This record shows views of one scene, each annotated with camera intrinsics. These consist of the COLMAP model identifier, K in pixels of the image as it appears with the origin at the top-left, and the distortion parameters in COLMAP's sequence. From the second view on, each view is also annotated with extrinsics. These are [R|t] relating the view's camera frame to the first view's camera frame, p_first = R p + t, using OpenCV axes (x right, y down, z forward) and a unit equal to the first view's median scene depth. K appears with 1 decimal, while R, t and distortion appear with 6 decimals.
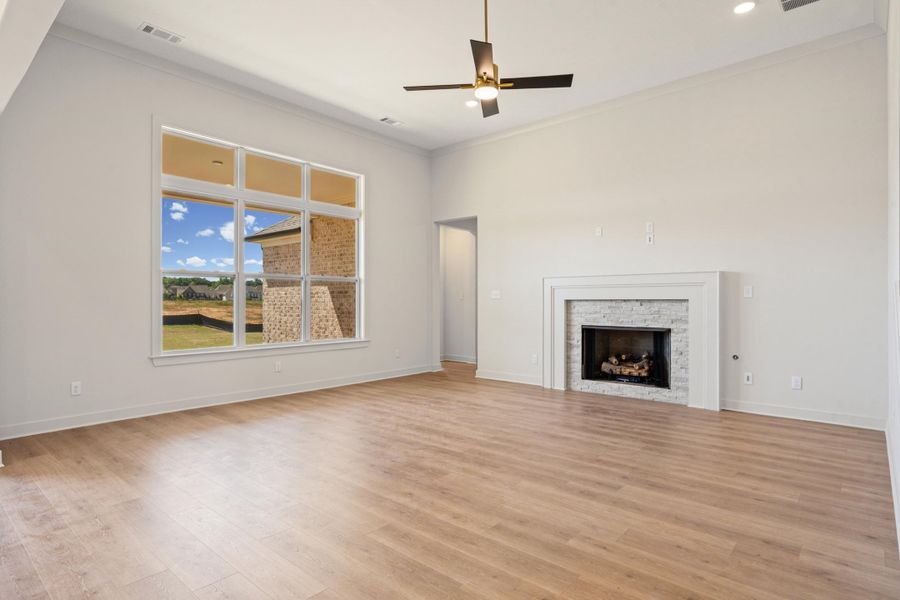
lens RADIAL K [[474.8, 0, 450.8], [0, 474.8, 302.3], [0, 0, 1]] dist [0.020647, -0.000889]
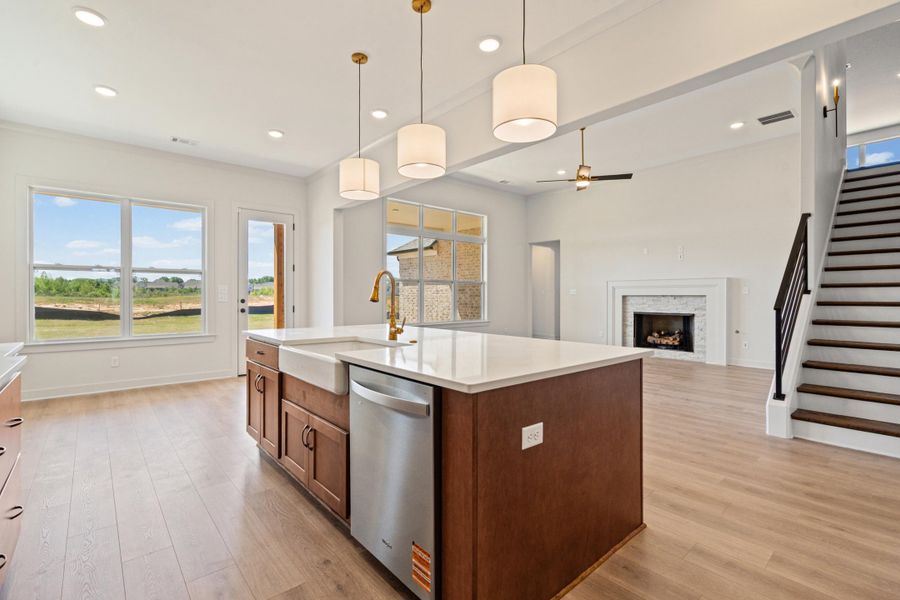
lens RADIAL K [[408.8, 0, 448.8], [0, 408.8, 297.1], [0, 0, 1]] dist [0.005780, 0.000651]
pose [[0.990342, 0.002672, -0.138621, -0.135793], [-0.002753, 0.999996, -0.000392, 0.002334], [0.138619, 0.000770, 0.990345, -0.399640]]
